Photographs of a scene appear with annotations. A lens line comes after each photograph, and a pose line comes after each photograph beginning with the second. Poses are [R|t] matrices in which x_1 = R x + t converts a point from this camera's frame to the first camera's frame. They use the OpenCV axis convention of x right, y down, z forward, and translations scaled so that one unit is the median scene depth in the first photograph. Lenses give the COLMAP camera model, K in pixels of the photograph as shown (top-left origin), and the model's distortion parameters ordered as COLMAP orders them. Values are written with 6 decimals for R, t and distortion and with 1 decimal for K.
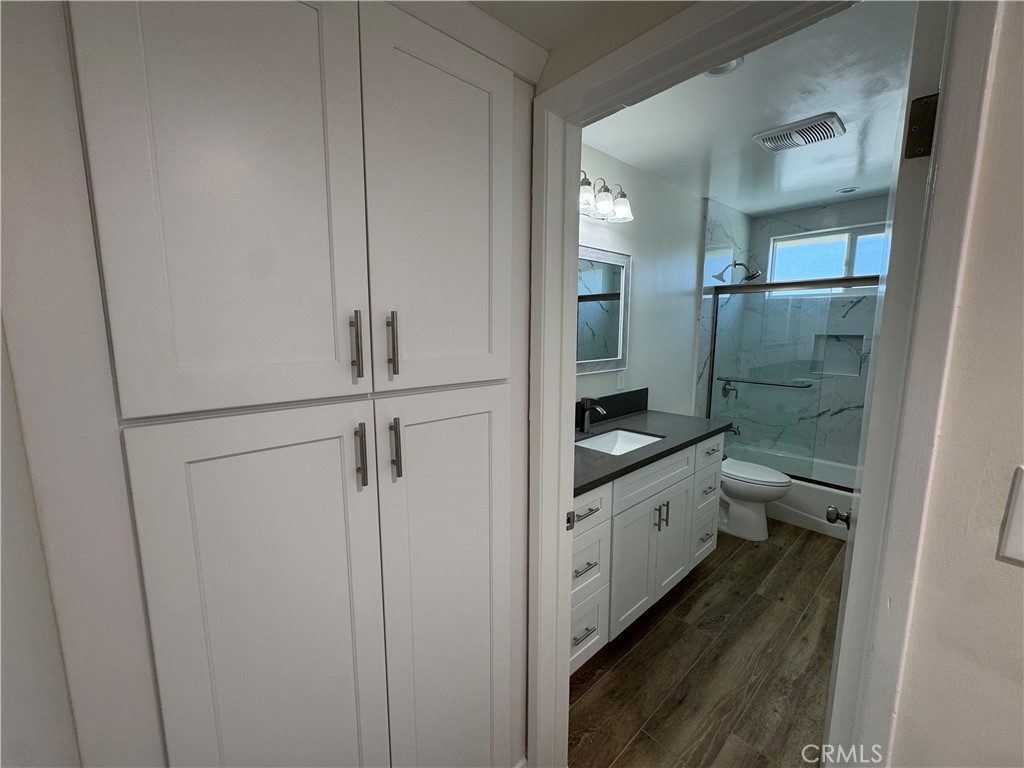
lens RADIAL K [[408.0, 0, 509.6], [0, 408.0, 383.9], [0, 0, 1]] dist [-0.005320, 0.000465]
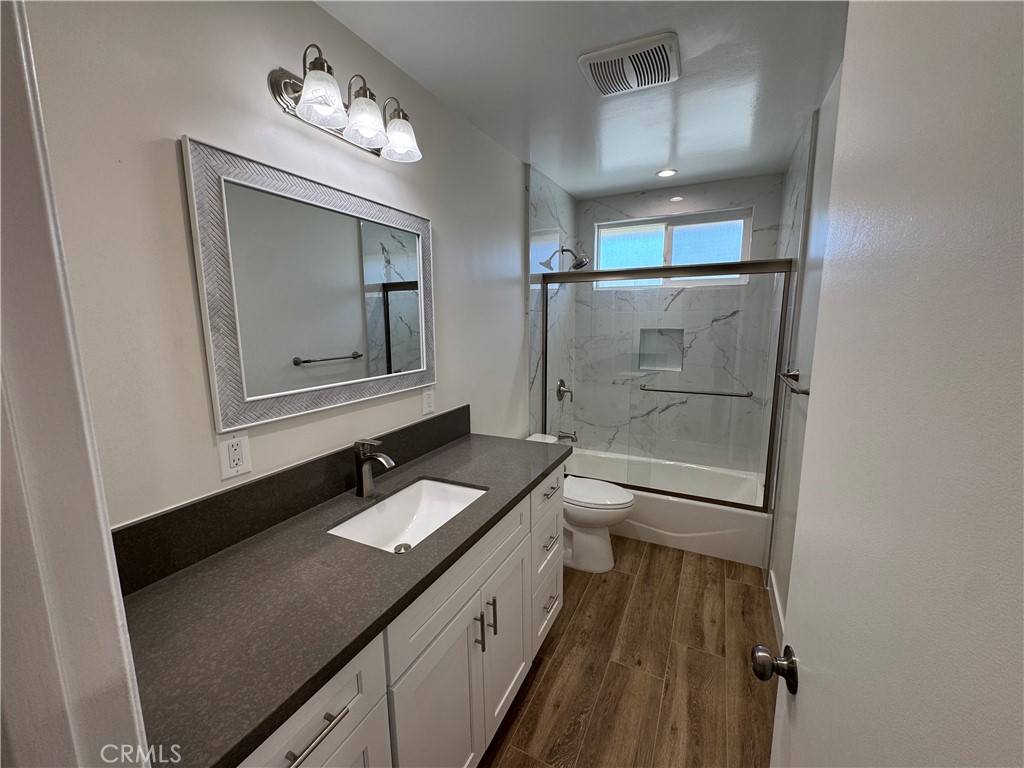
lens RADIAL K [[408.0, 0, 511.3], [0, 408.0, 384.2], [0, 0, 1]] dist [-0.005320, 0.000465]
pose [[0.929039, -0.064377, 0.364338, 0.133085], [0.058835, 0.997921, 0.026305, -0.040755], [-0.365274, -0.003003, 0.930895, 0.260517]]
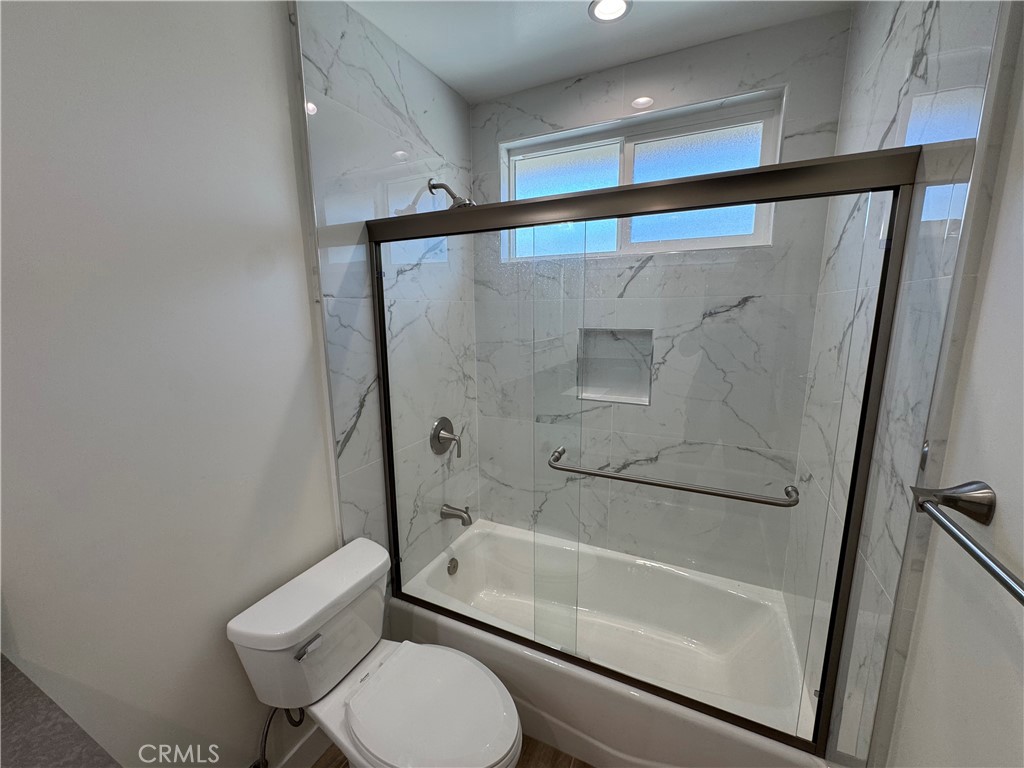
lens RADIAL K [[408.0, 0, 511.0], [0, 408.0, 385.6], [0, 0, 1]] dist [-0.005320, 0.000465]
pose [[0.920659, -0.079798, 0.382124, 0.521334], [0.064944, 0.996552, 0.051637, -0.092558], [-0.384927, -0.022724, 0.922667, 0.612967]]
